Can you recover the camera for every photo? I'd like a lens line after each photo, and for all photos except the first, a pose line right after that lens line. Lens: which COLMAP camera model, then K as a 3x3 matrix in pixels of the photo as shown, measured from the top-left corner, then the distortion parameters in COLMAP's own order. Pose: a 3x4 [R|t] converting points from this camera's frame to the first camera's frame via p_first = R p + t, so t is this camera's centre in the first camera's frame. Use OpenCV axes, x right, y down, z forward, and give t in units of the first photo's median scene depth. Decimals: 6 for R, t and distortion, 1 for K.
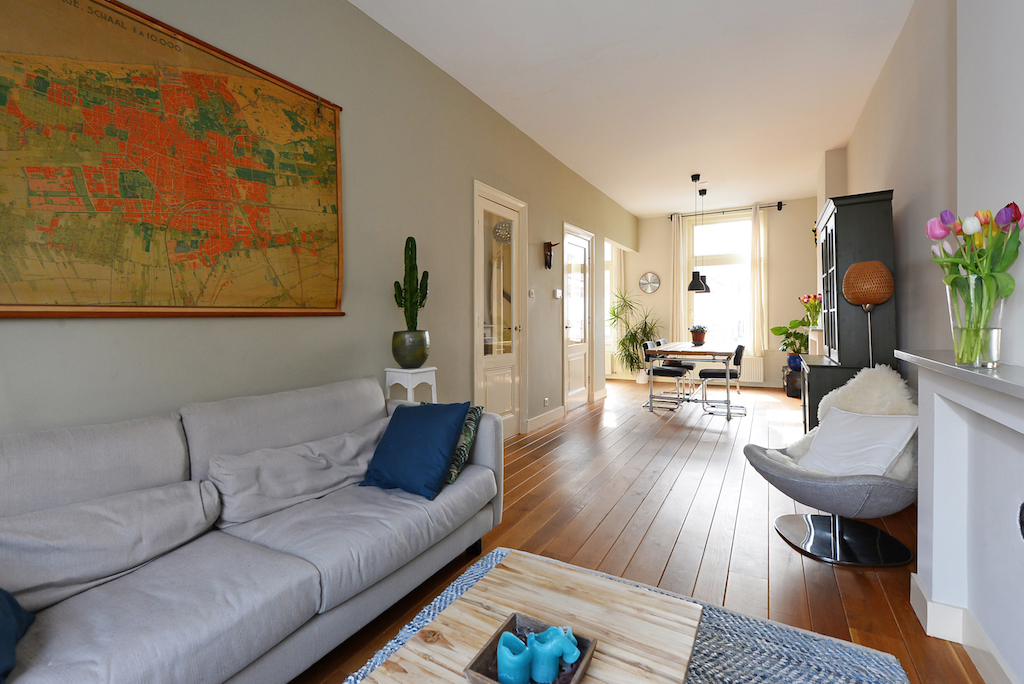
lens RADIAL K [[439.3, 0, 513.4], [0, 439.3, 325.2], [0, 0, 1]] dist [0.000790, 0.000562]
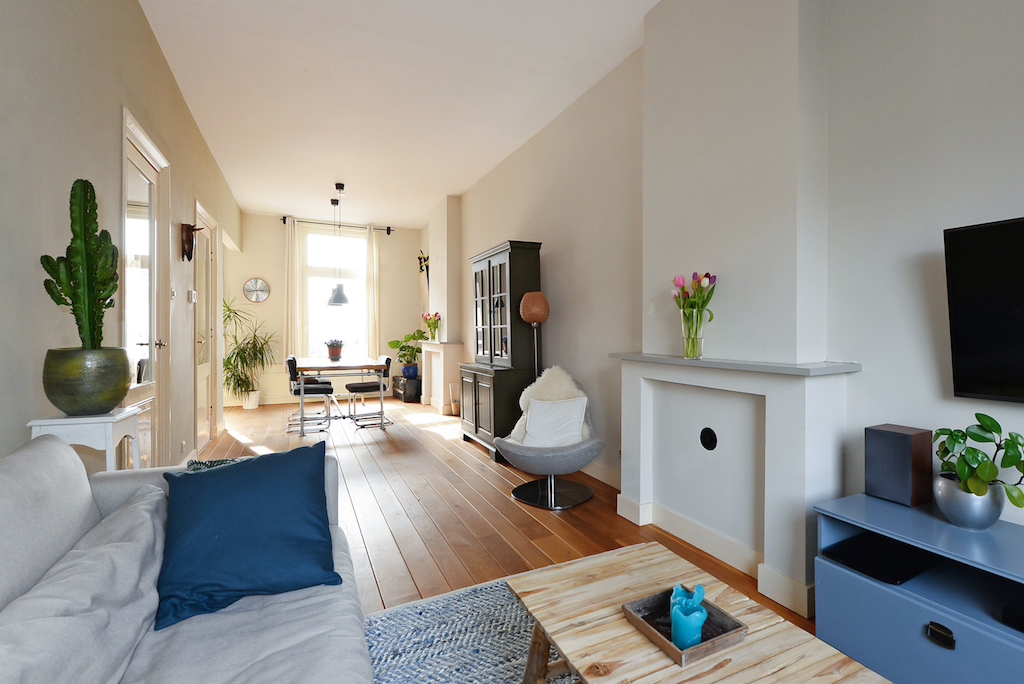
lens RADIAL K [[459.0, 0, 515.6], [0, 459.0, 340.5], [0, 0, 1]] dist [0.001781, 0.000198]
pose [[0.571400, -0.003766, 0.820663, -0.196820], [0.003543, 0.999991, 0.002123, 0.002085], [-0.820664, 0.001694, 0.571408, 0.107569]]
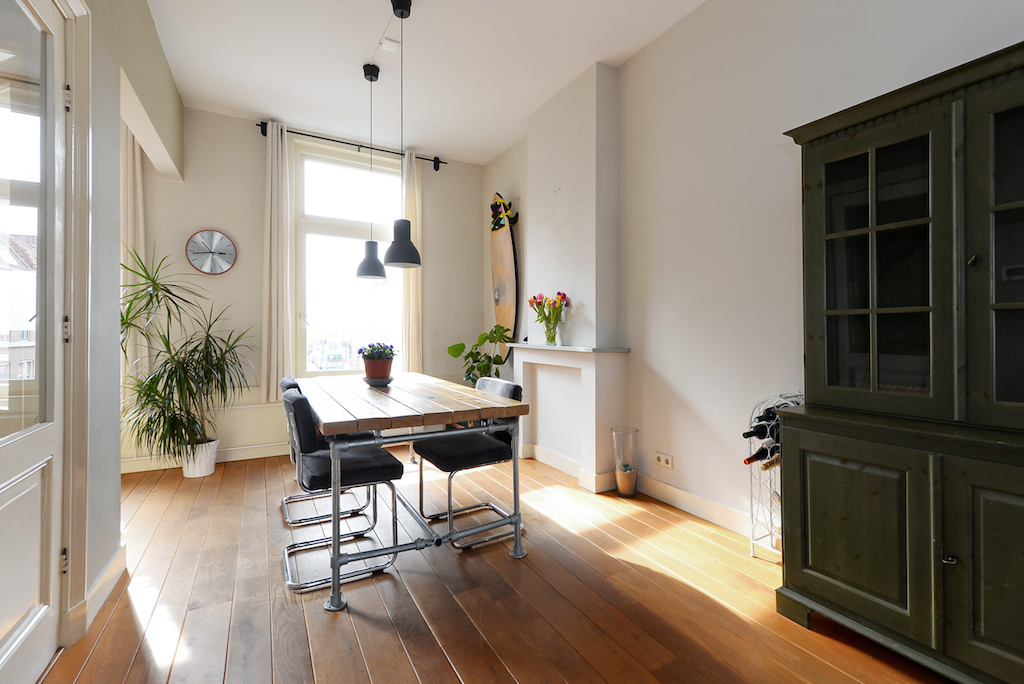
lens RADIAL K [[459.0, 0, 517.8], [0, 459.0, 337.6], [0, 0, 1]] dist [0.001781, 0.000198]
pose [[0.514833, -0.003318, 0.857284, 0.084411], [0.004792, 0.999988, 0.000992, -0.006567], [-0.857277, 0.003597, 0.514842, 0.678213]]
